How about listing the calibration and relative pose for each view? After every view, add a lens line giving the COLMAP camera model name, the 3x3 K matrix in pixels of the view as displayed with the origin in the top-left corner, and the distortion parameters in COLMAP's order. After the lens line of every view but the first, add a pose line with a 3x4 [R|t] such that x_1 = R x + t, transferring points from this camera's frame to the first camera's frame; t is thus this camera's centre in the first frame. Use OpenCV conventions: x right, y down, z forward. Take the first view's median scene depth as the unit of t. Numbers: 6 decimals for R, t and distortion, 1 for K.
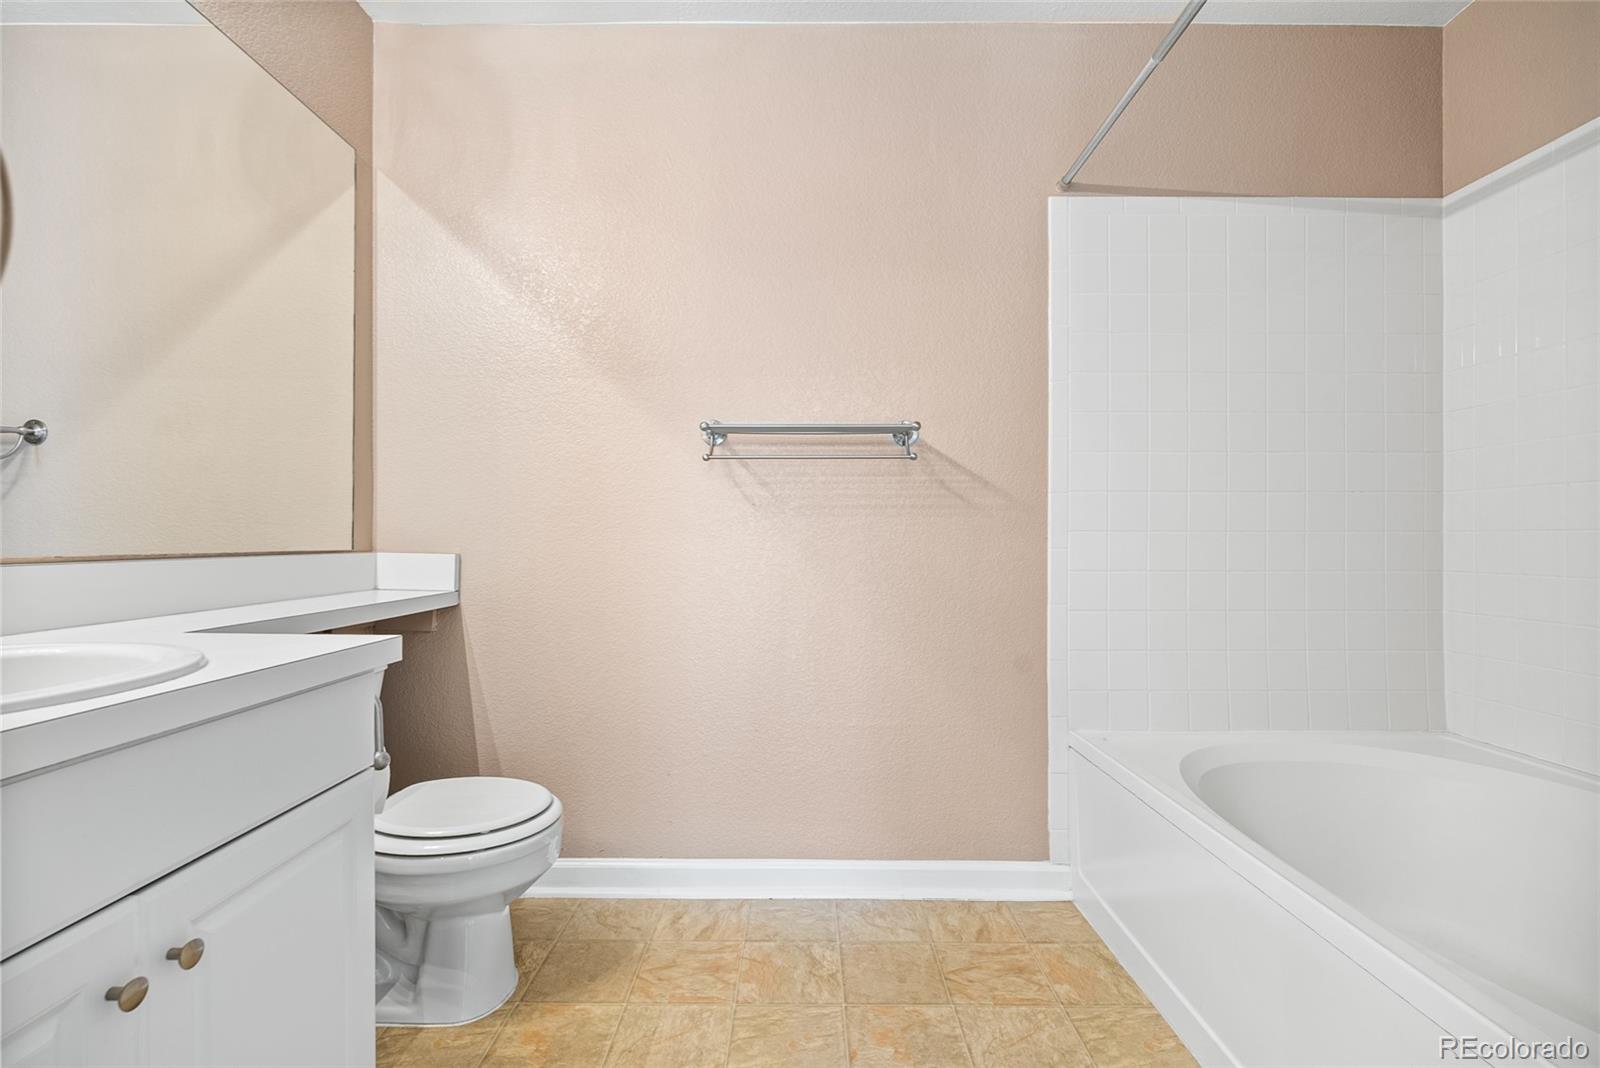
lens RADIAL K [[712.0, 0, 797.7], [0, 712.0, 536.7], [0, 0, 1]] dist [-0.009226, 0.001800]
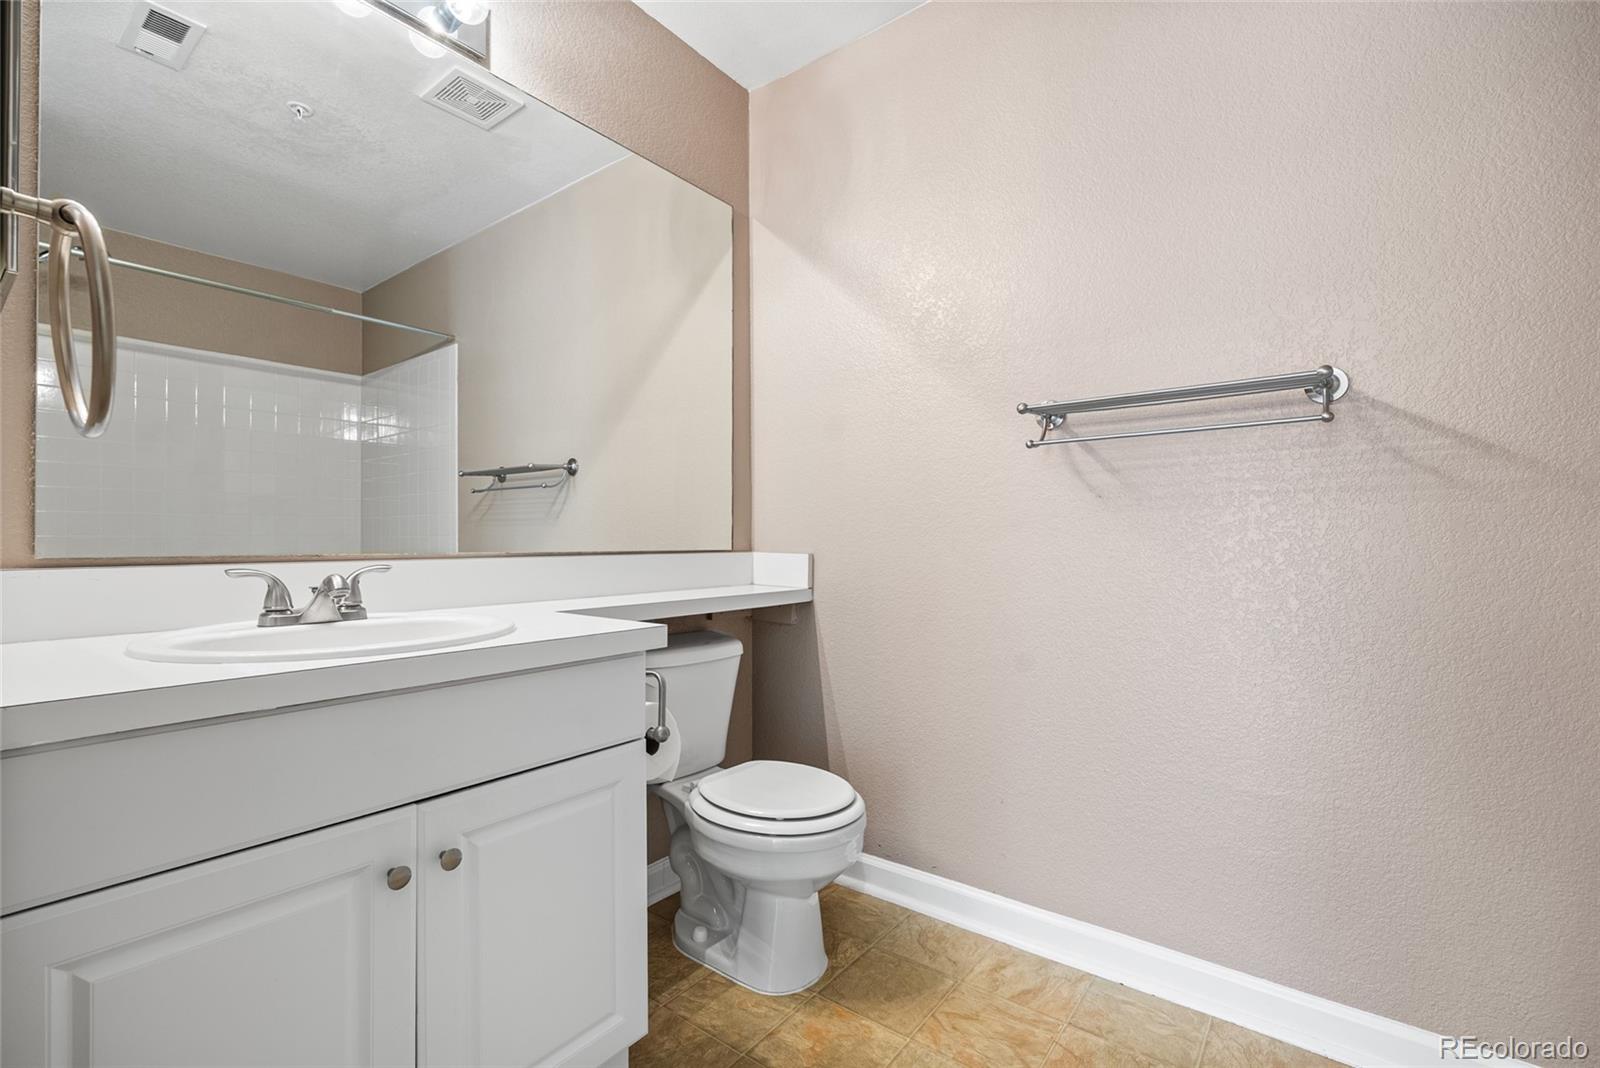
lens RADIAL K [[712.0, 0, 798.8], [0, 712.0, 536.6], [0, 0, 1]] dist [-0.009226, 0.001800]
pose [[0.789084, -0.007638, -0.614238, 0.176948], [0.005820, 0.999971, -0.004958, 0.003552], [0.614258, 0.000338, 0.789105, 0.144797]]
